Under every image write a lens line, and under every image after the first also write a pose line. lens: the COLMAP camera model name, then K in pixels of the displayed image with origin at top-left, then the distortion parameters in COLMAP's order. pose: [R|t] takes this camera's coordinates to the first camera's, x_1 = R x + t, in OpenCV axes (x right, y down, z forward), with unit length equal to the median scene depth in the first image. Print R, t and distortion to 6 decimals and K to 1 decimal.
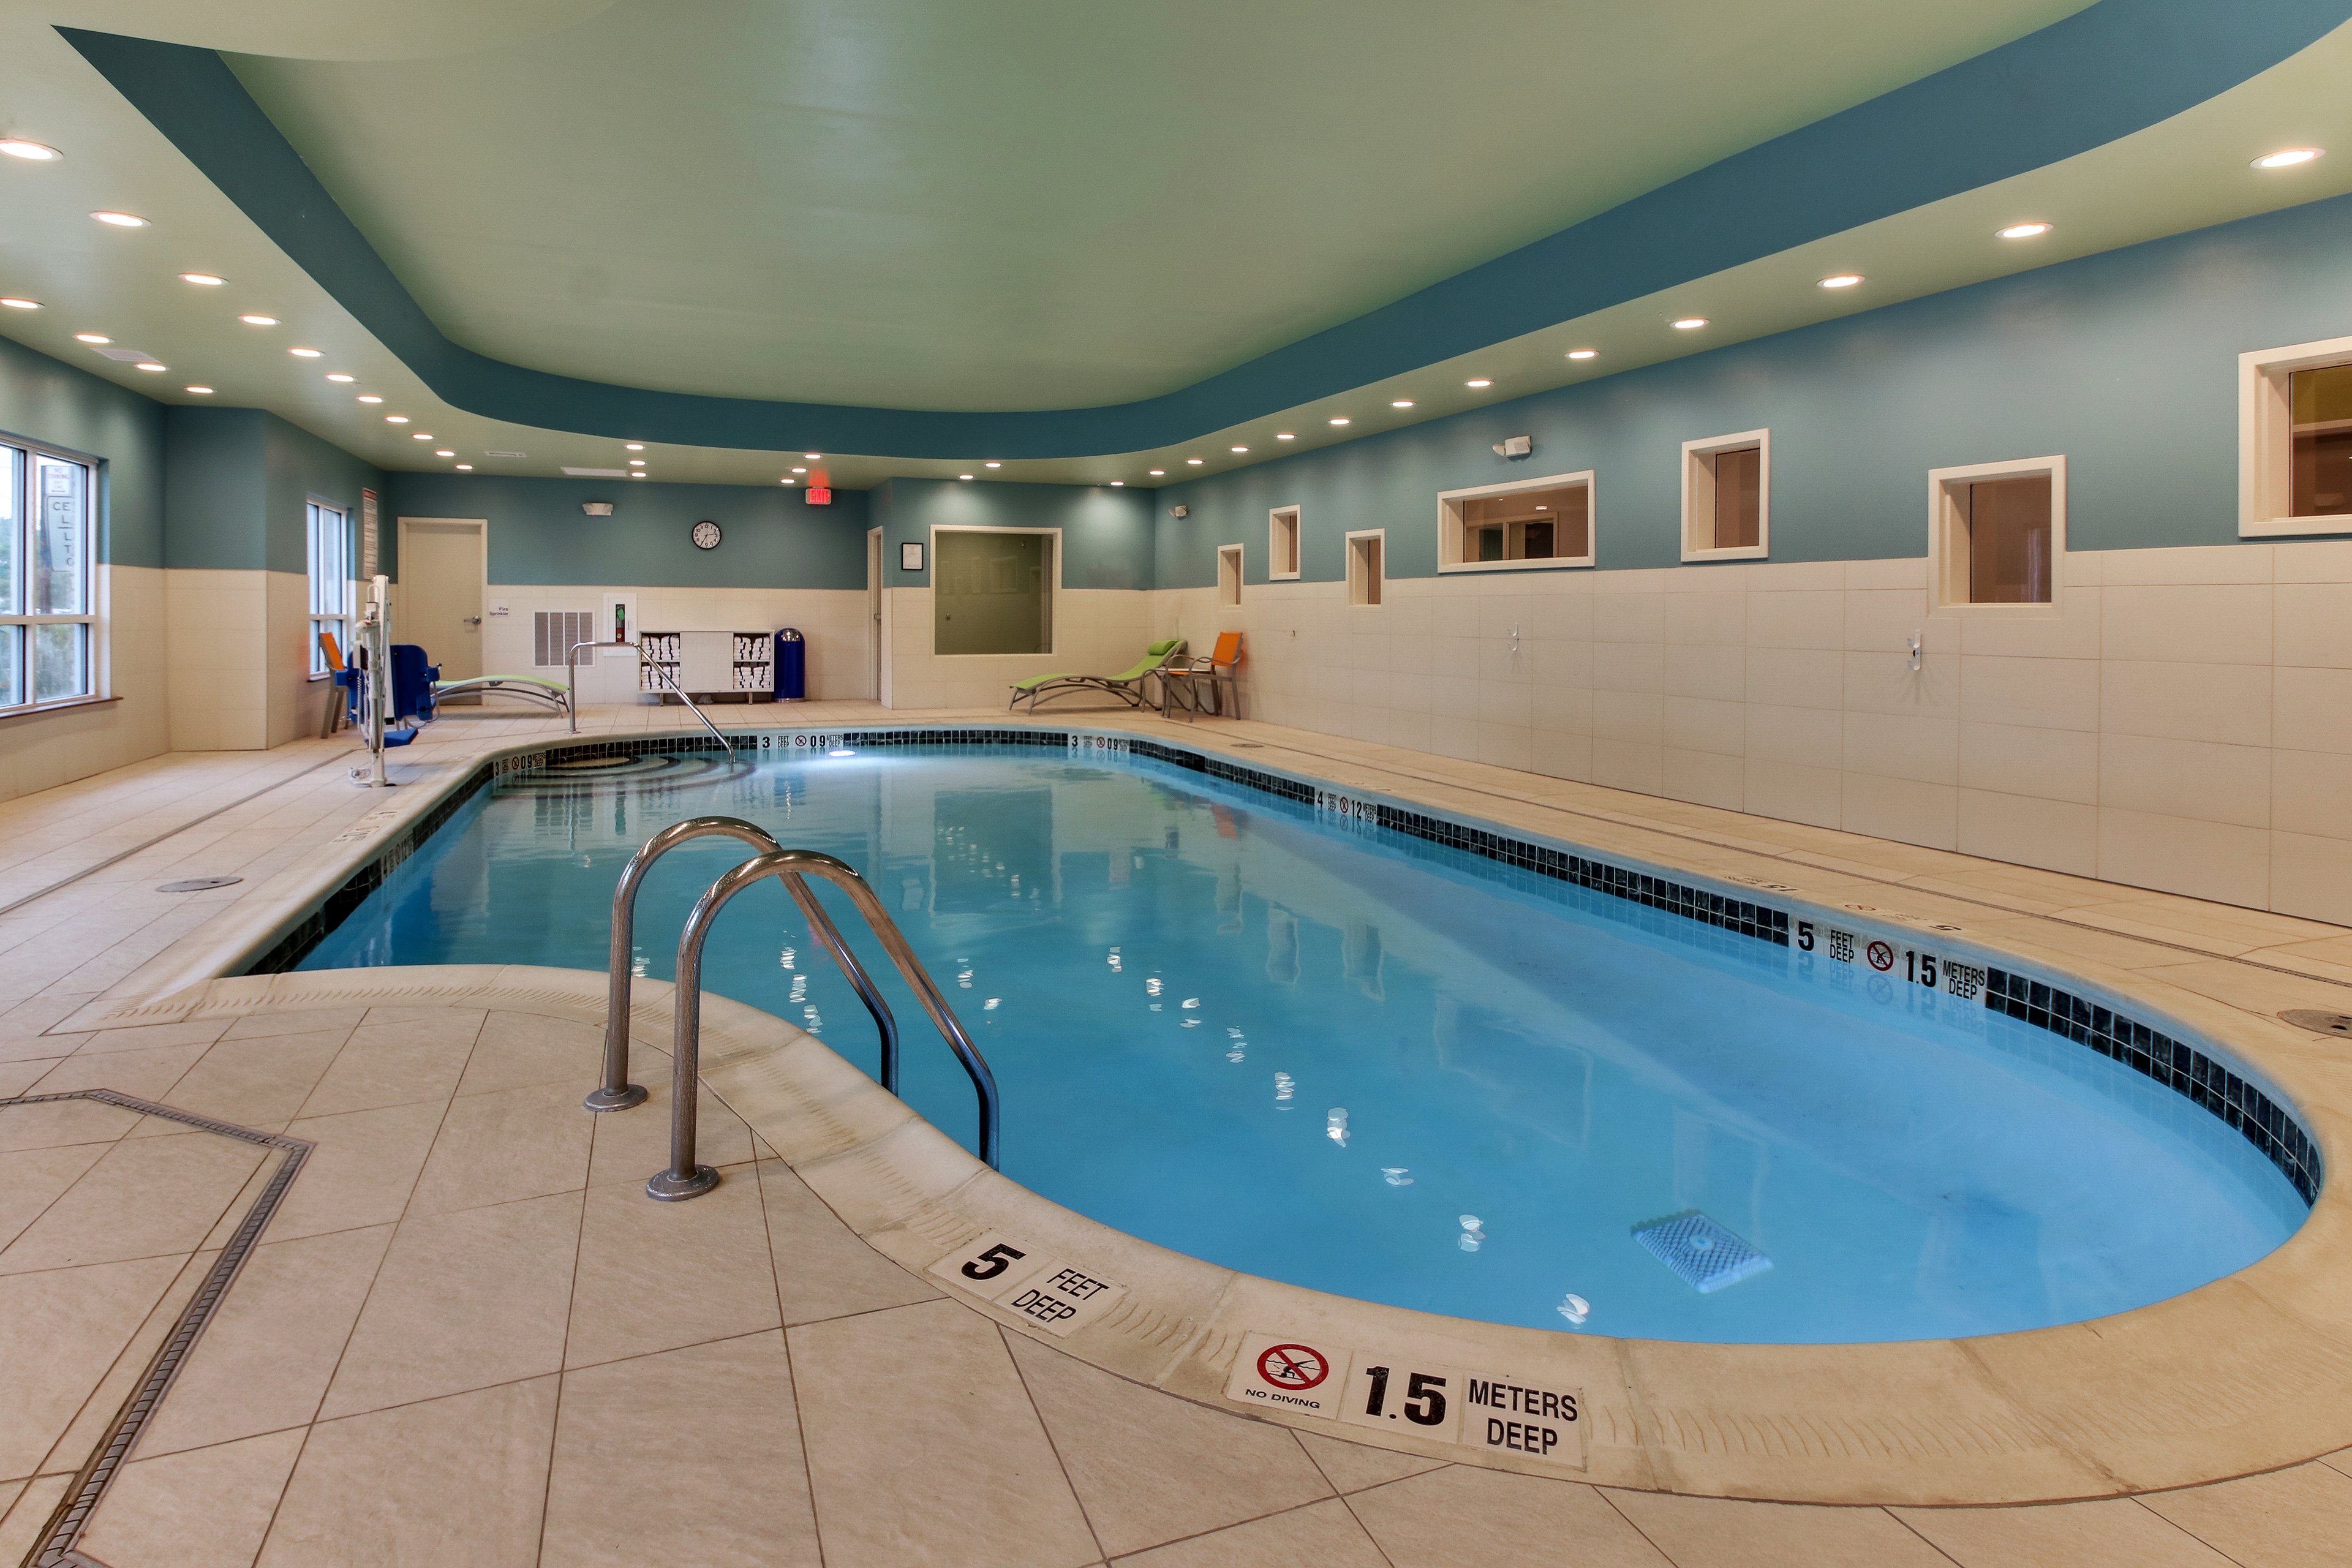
lens RADIAL K [[1248.3, 0, 1176.0], [0, 1248.3, 784.0], [0, 0, 1]] dist [-0.001412, -0.000133]
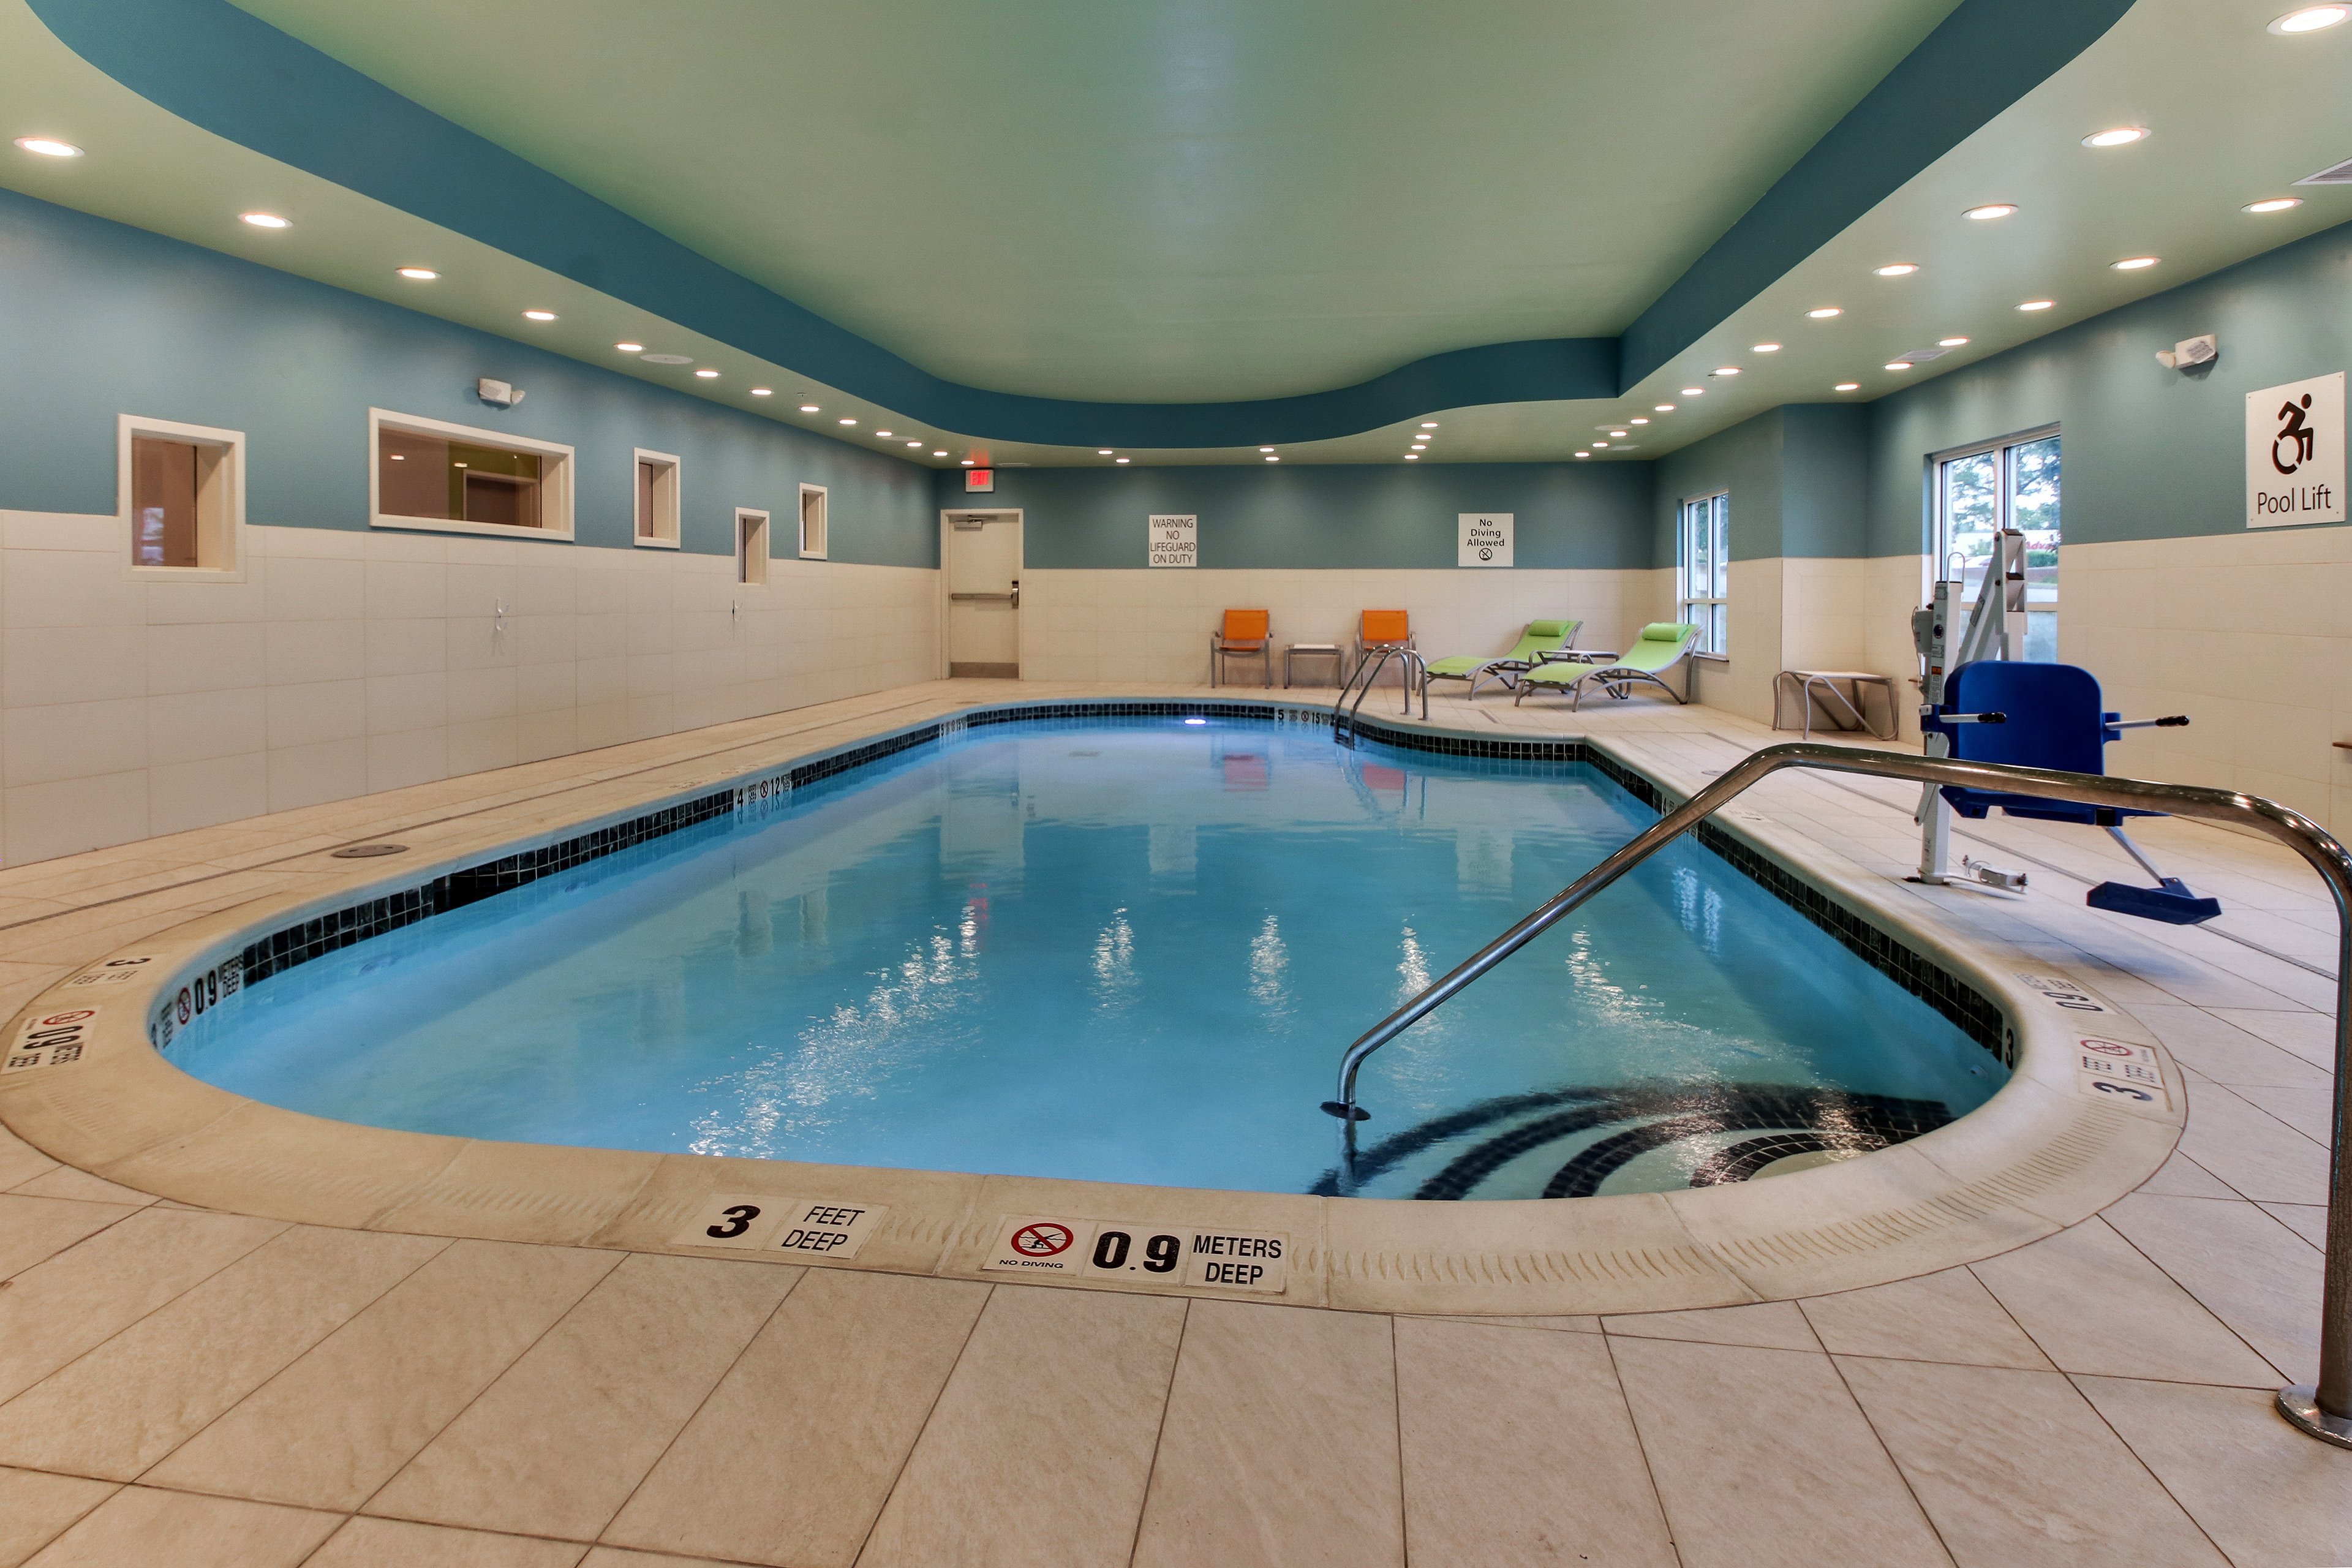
lens RADIAL K [[1248.3, 0, 1176.0], [0, 1248.3, 784.0], [0, 0, 1]] dist [-0.001412, -0.000133]
pose [[-0.864570, -0.089438, 0.494488, -0.592522], [0.054833, 0.961367, 0.269753, -0.221251], [-0.499511, 0.260335, -0.826265, 1.582101]]
